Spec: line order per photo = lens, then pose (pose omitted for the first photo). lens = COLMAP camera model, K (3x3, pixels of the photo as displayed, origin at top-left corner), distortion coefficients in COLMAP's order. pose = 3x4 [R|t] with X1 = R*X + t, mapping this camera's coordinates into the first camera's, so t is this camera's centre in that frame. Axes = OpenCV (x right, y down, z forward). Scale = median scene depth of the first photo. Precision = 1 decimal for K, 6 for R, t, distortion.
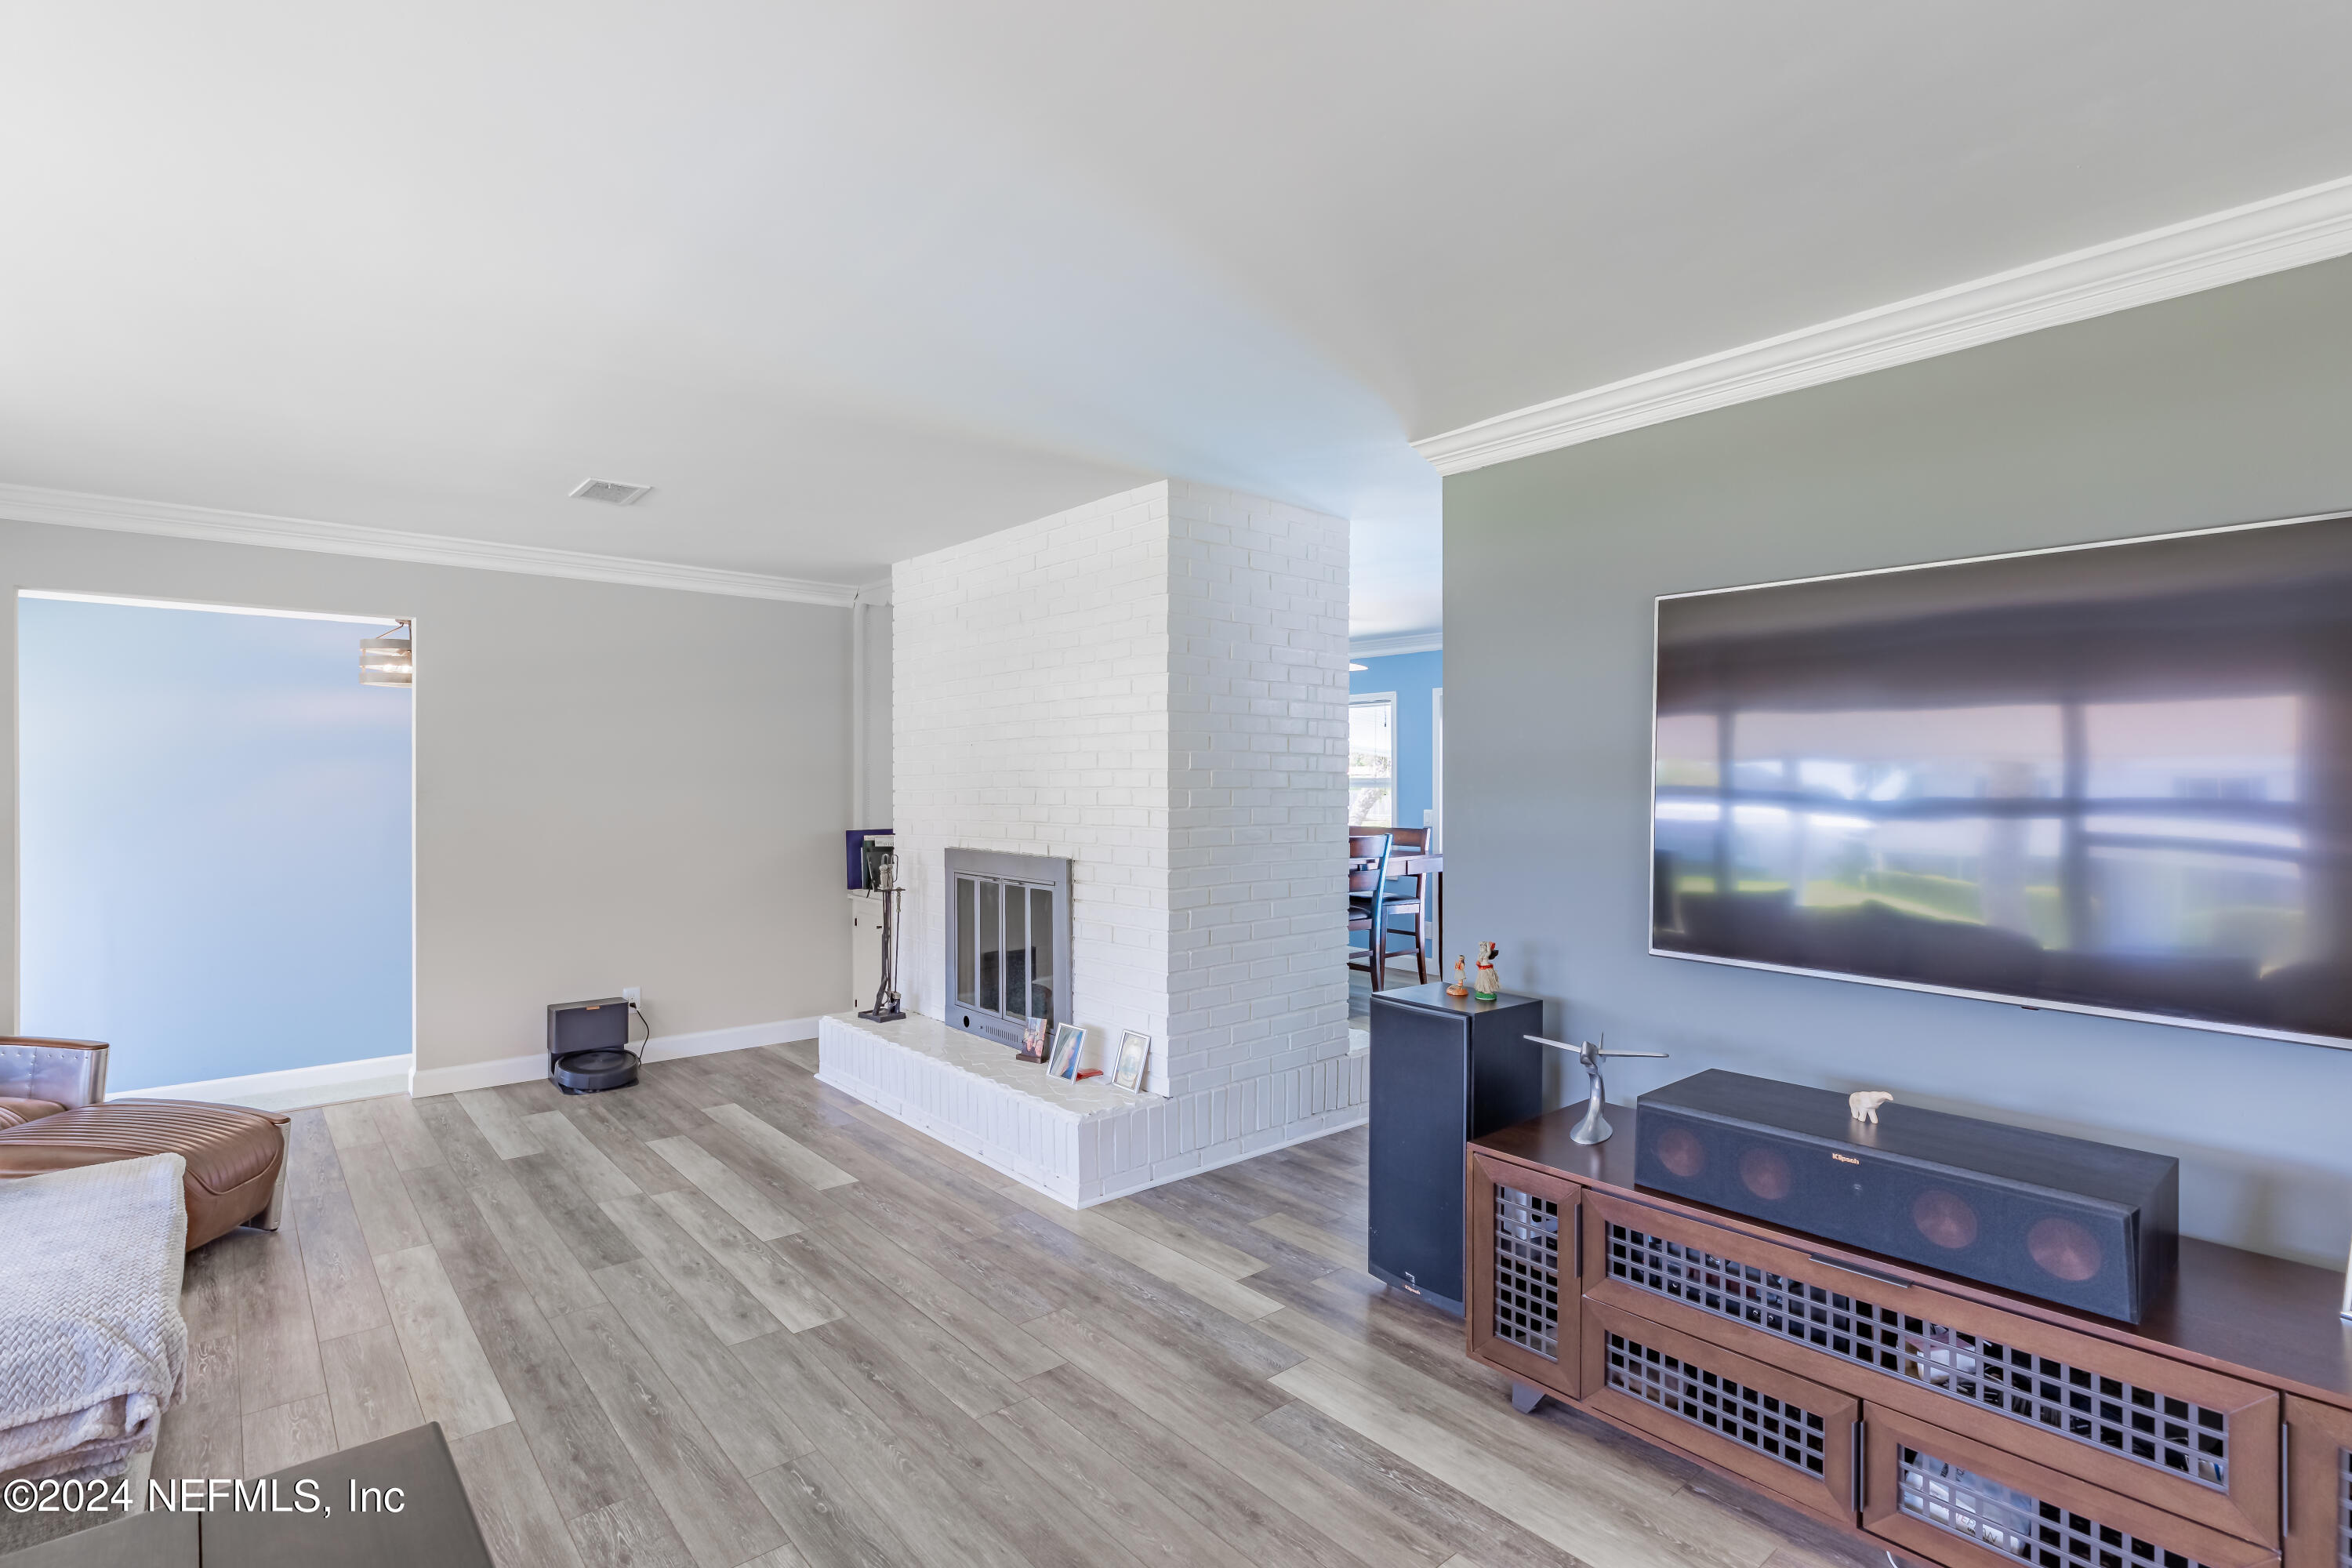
lens RADIAL K [[1101.9, 0, 1164.8], [0, 1101.9, 784.9], [0, 0, 1]] dist [-0.004548, 0.000330]
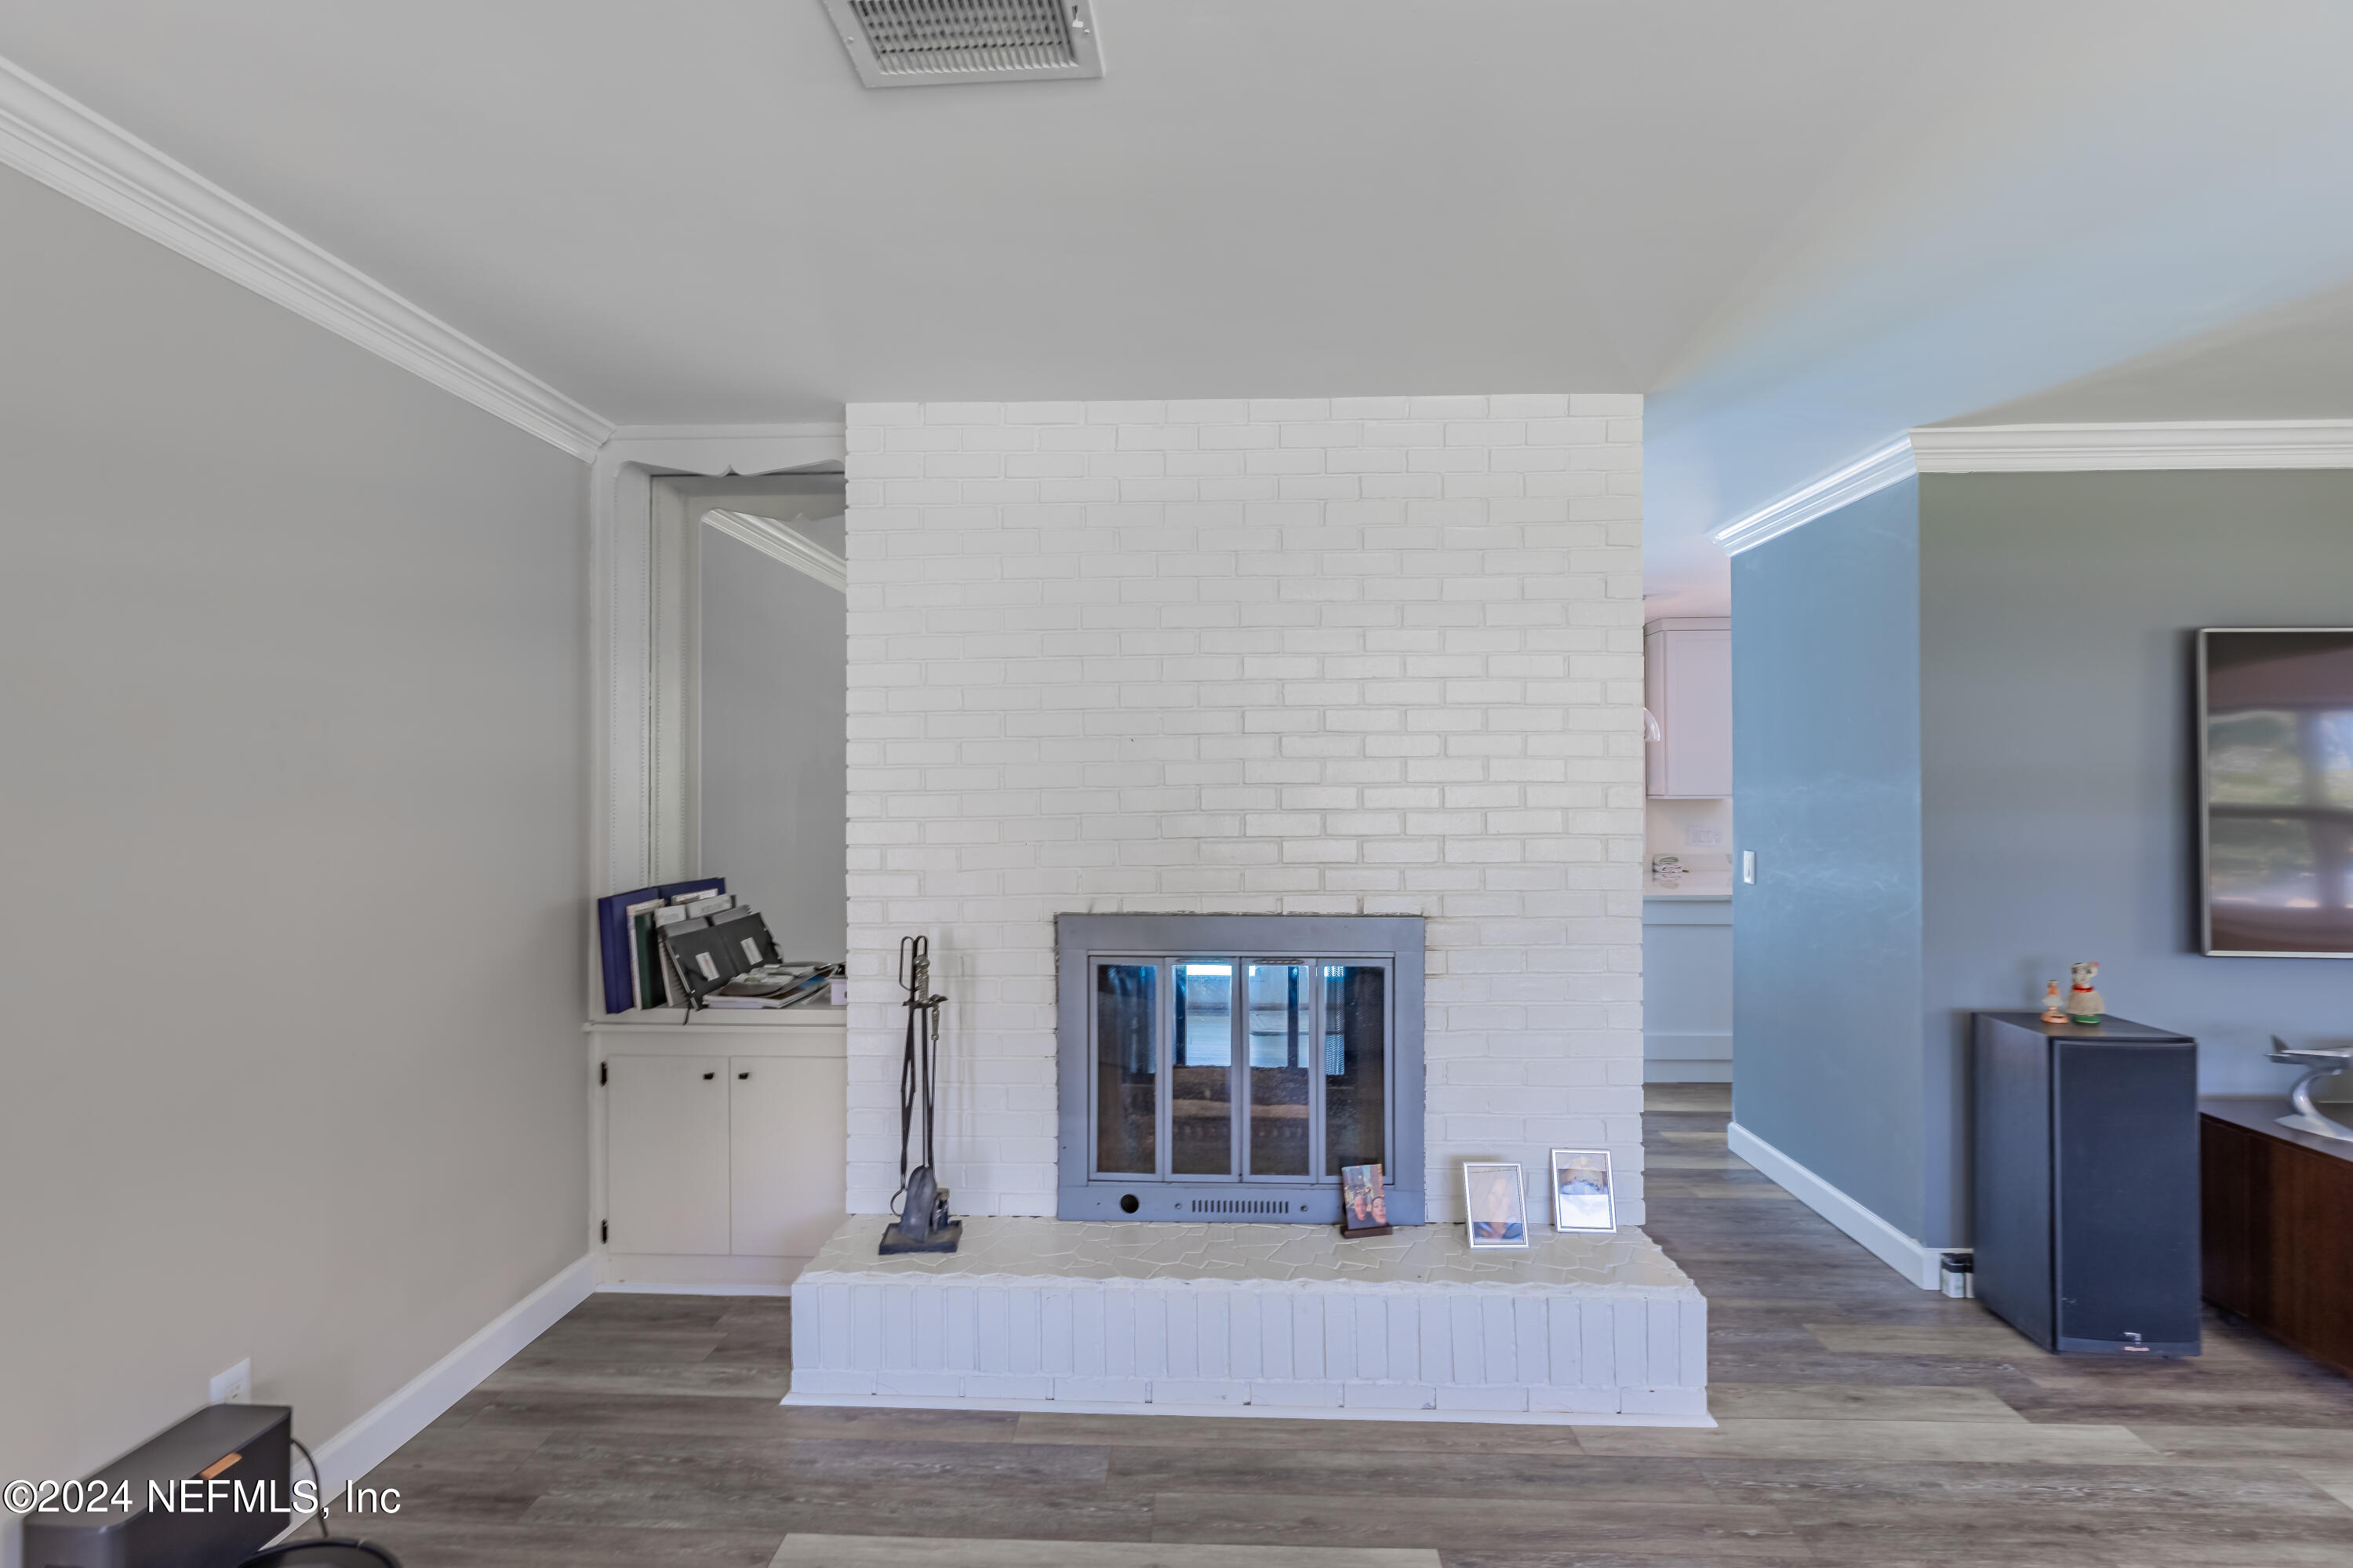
lens RADIAL K [[1102.4, 0, 1175.4], [0, 1102.4, 785.1], [0, 0, 1]] dist [-0.004548, 0.000330]
pose [[0.681983, -0.000714, 0.731368, -0.678534], [0.005564, 0.999976, -0.004212, -0.010279], [-0.731347, 0.006942, 0.681970, 0.651177]]
